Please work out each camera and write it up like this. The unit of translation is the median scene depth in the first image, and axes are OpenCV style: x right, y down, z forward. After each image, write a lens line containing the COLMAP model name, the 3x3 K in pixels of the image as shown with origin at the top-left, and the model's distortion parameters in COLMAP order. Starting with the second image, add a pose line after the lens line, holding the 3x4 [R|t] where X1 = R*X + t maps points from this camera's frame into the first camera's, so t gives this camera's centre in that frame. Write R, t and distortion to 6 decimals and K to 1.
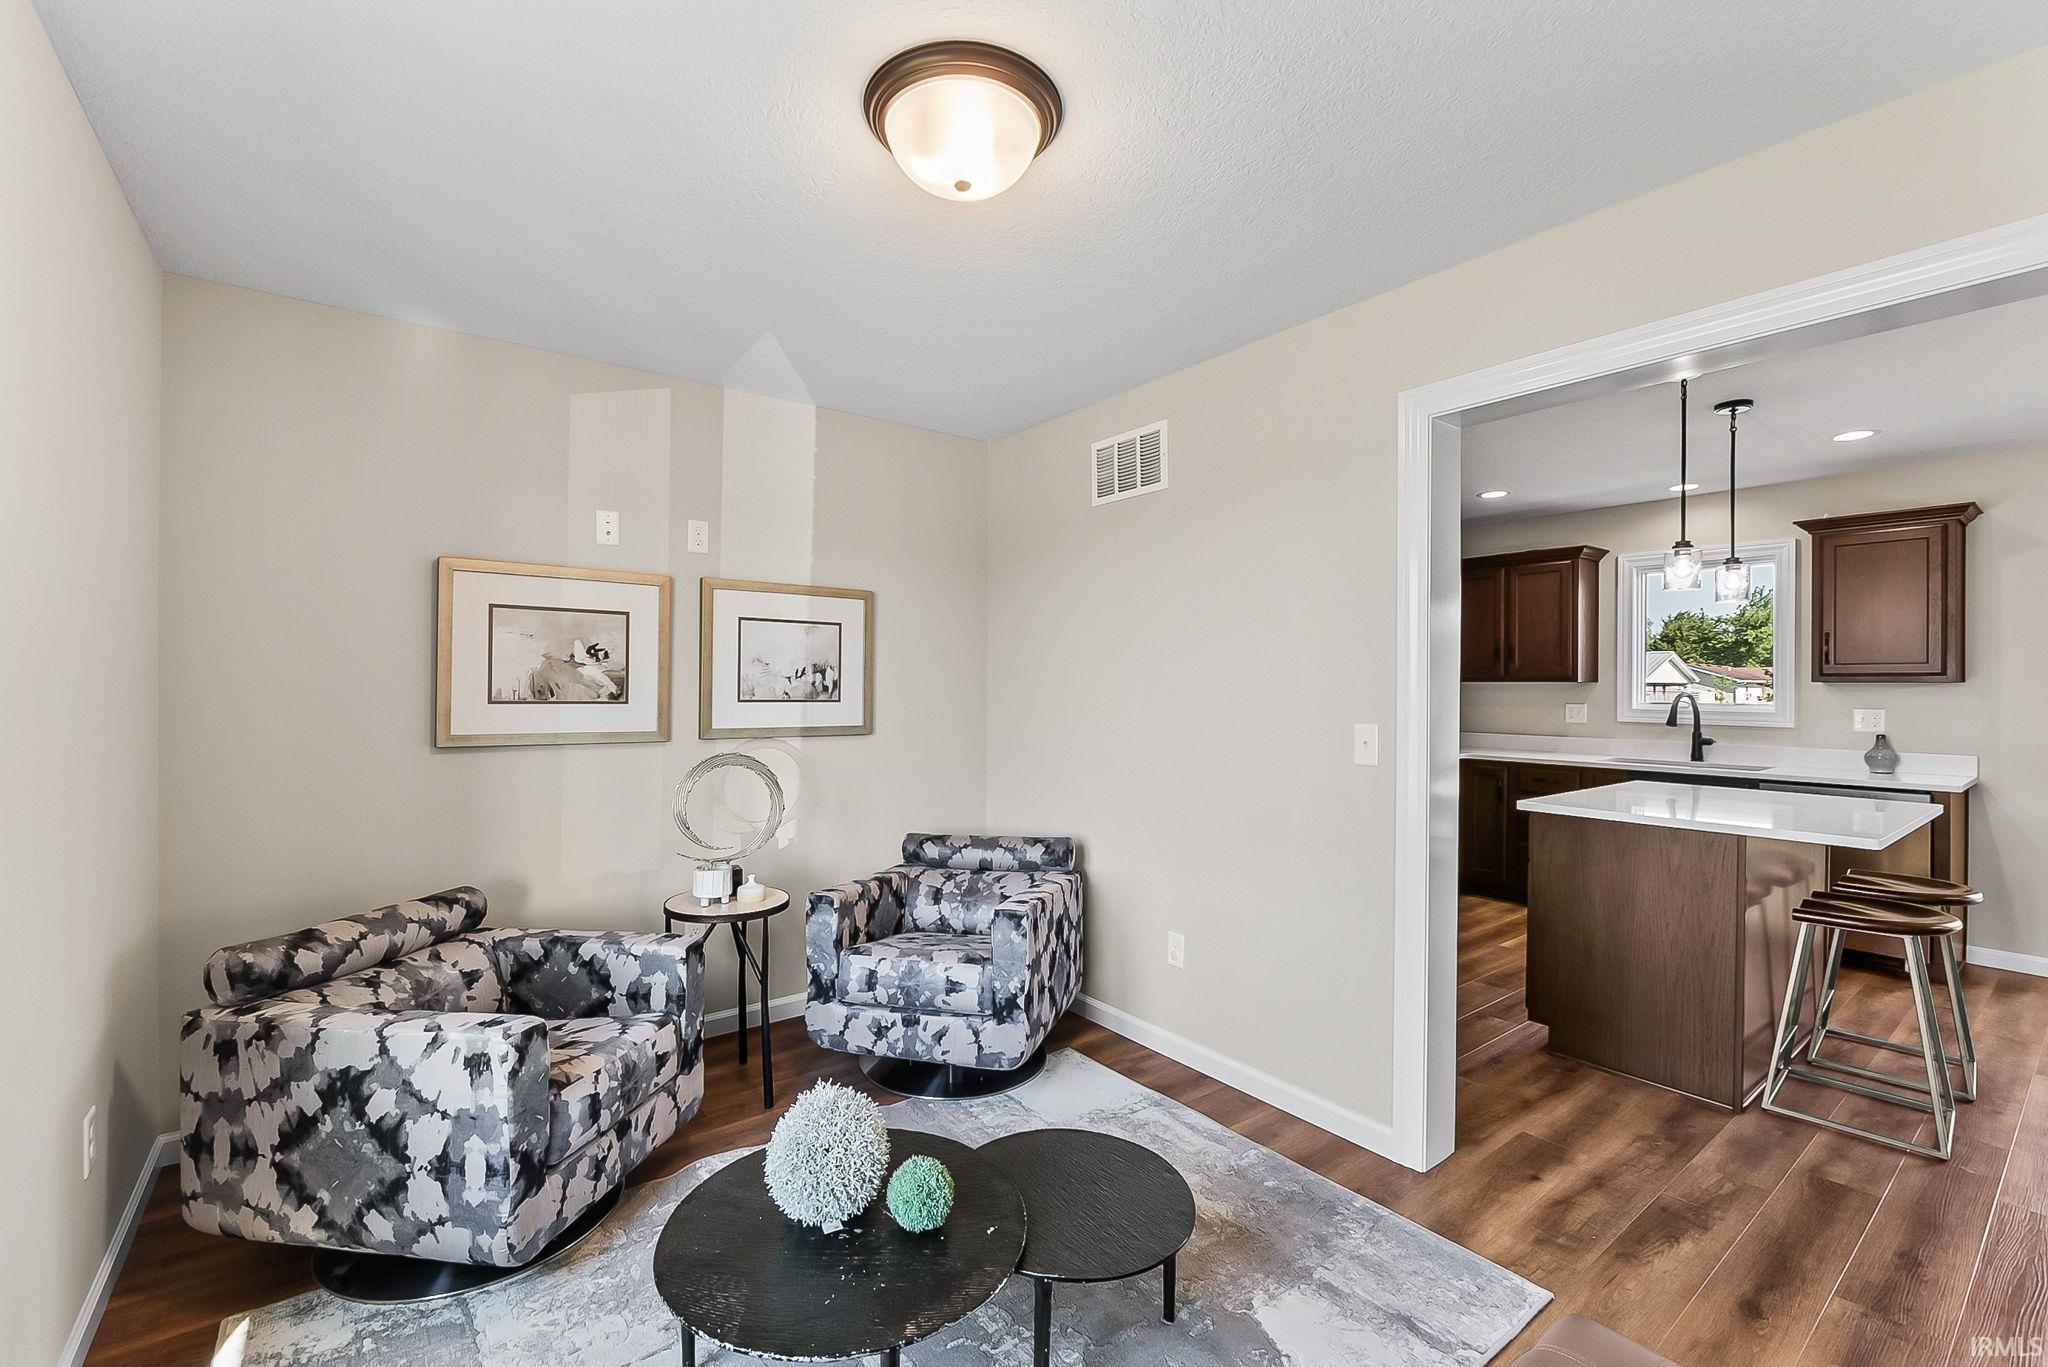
lens RADIAL K [[868.3, 0, 1017.4], [0, 868.3, 688.4], [0, 0, 1]] dist [-0.004208, 0.000185]
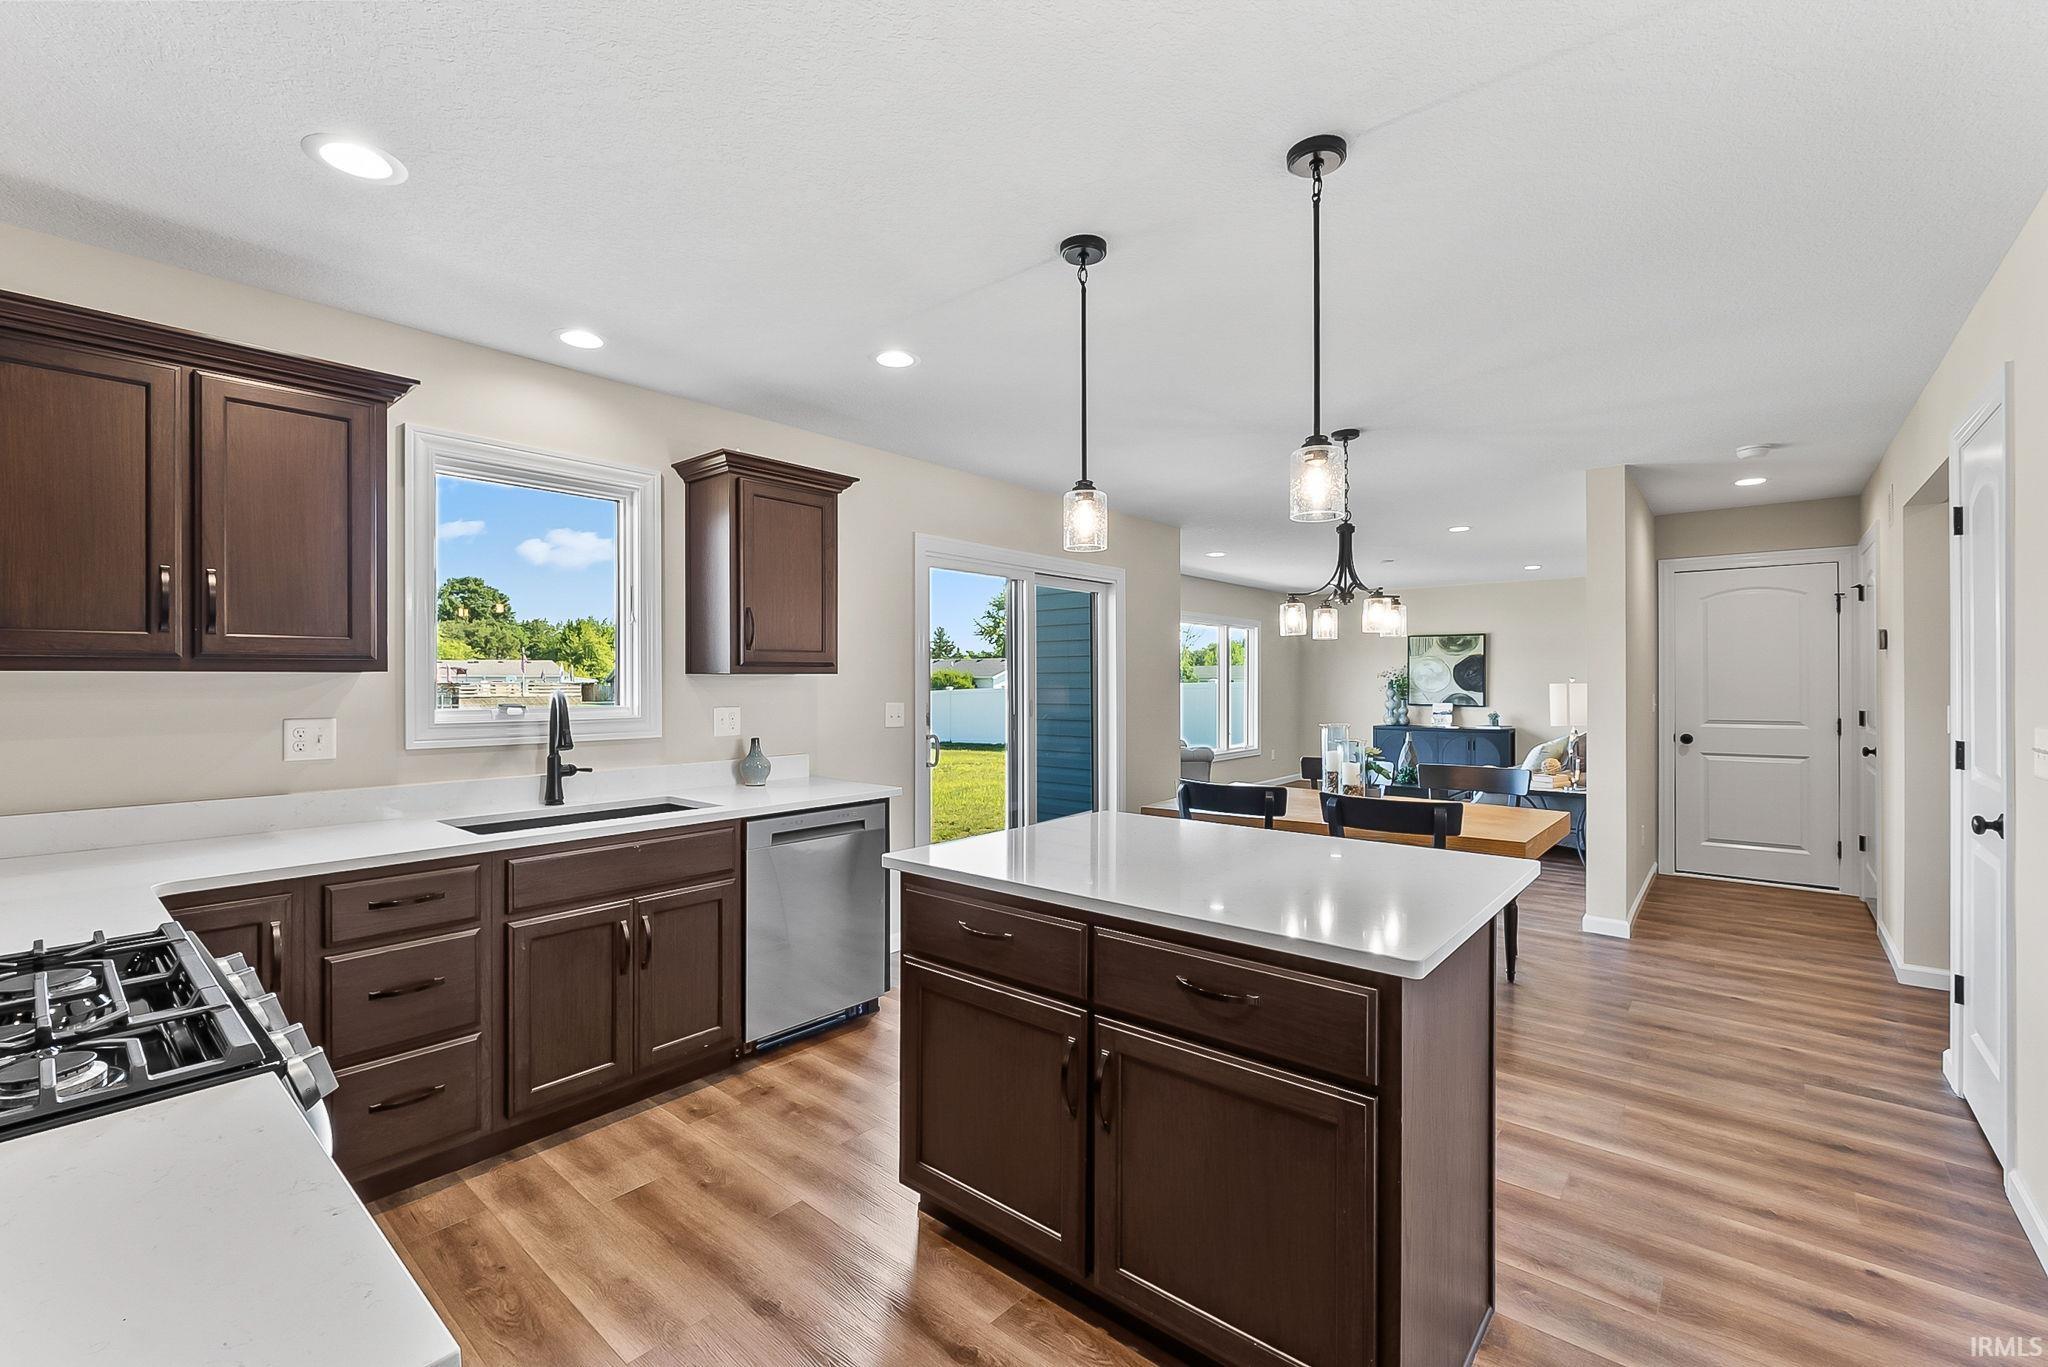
lens RADIAL K [[868.3, 0, 996.3], [0, 868.3, 680.9], [0, 0, 1]] dist [-0.004208, 0.000185]
pose [[-0.183492, -0.004454, 0.983011, 0.155810], [0.005743, 0.999968, 0.005602, -0.003432], [-0.983004, 0.006673, -0.183461, 0.908248]]
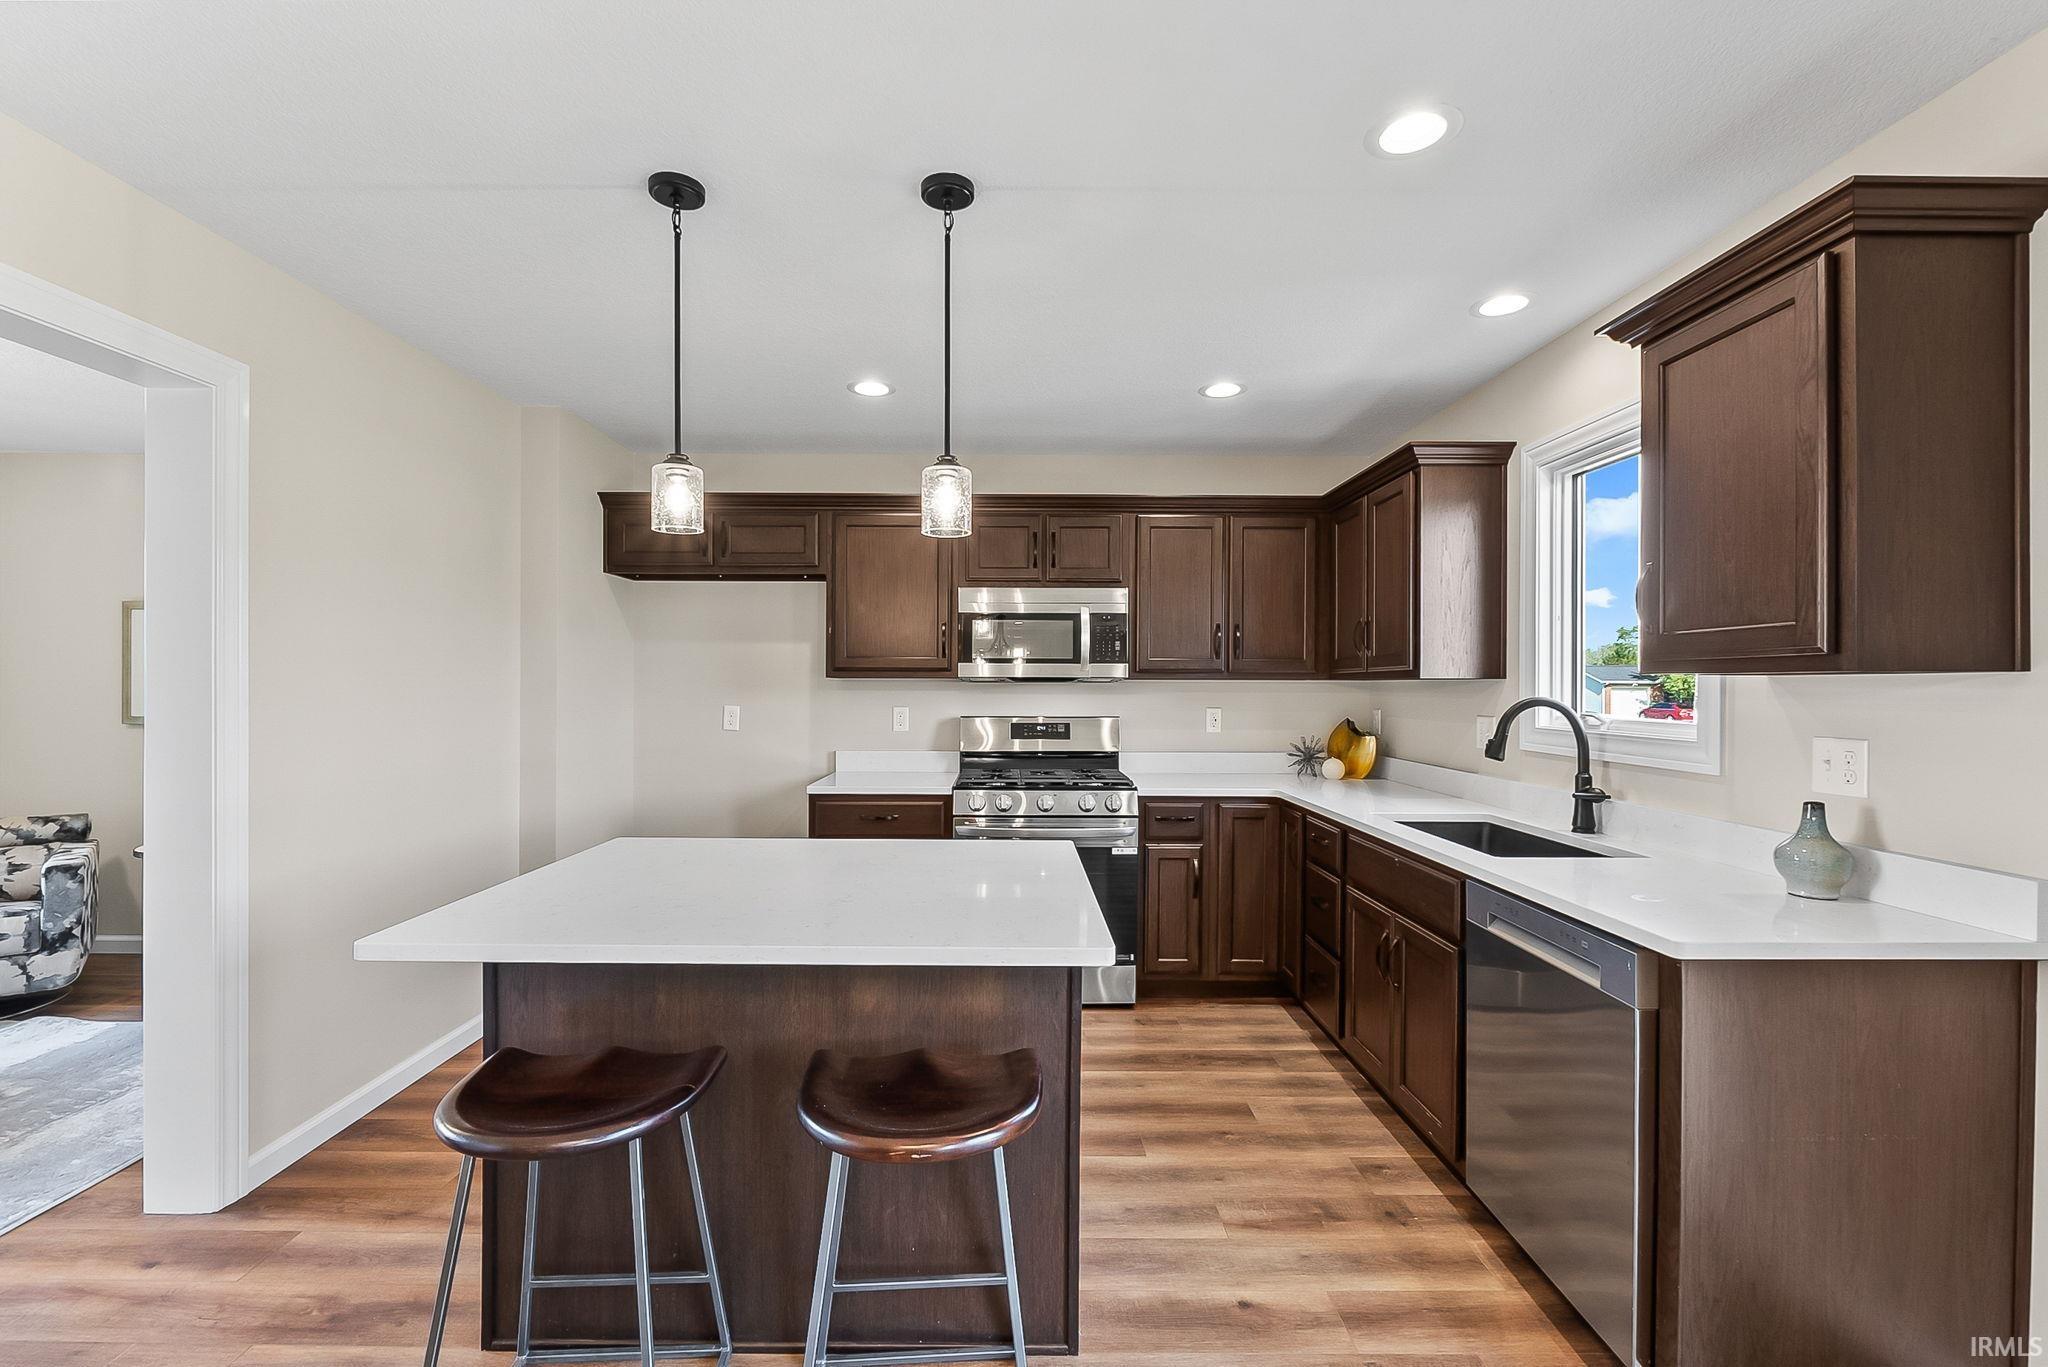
lens RADIAL K [[868.3, 0, 1012.1], [0, 868.3, 687.0], [0, 0, 1]] dist [-0.004208, 0.000185]
pose [[0.792534, 0.001242, -0.609826, 0.928074], [-0.004794, 0.999980, -0.004193, 0.003014], [0.609809, 0.006246, 0.792524, 0.442465]]
